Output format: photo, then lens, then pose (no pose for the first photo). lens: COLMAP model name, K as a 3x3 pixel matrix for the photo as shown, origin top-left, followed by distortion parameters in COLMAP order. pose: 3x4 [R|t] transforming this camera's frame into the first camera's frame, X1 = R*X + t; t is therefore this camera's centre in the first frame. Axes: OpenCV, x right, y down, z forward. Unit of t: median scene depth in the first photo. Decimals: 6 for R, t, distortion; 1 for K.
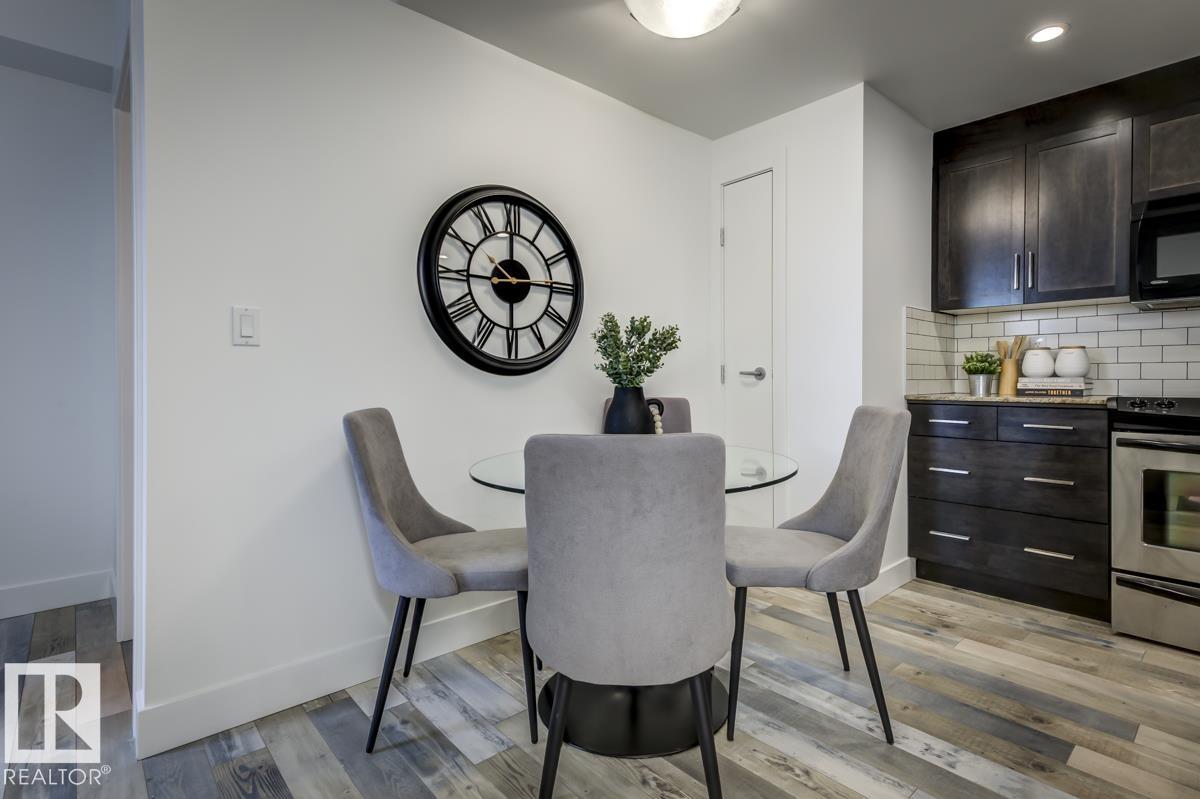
lens RADIAL K [[584.6, 0, 627.8], [0, 584.6, 381.1], [0, 0, 1]] dist [0.016702, 0.000344]
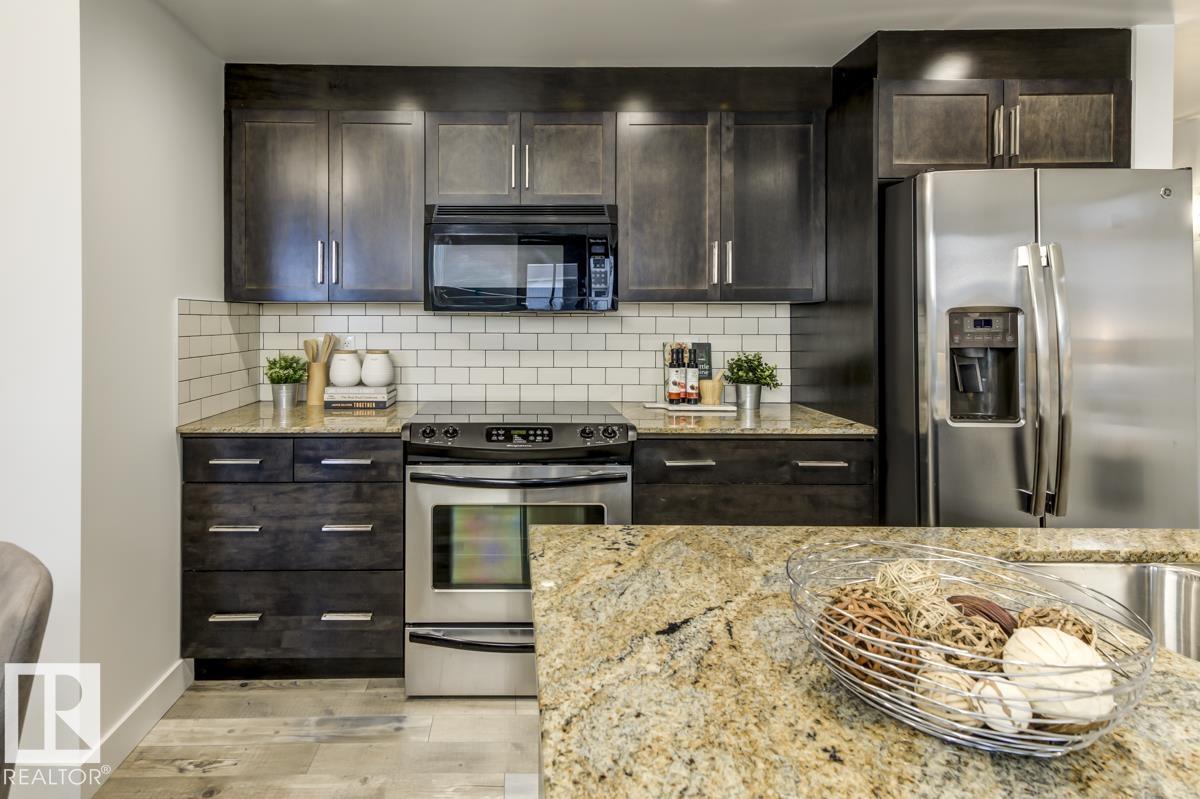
lens RADIAL K [[611.0, 0, 516.1], [0, 611.0, 321.8], [0, 0, 1]] dist [0.017643, -0.000490]
pose [[0.678853, -0.000385, 0.734274, 0.226575], [0.003840, 0.999988, -0.003025, -0.102717], [-0.734264, 0.004873, 0.678847, 0.228213]]
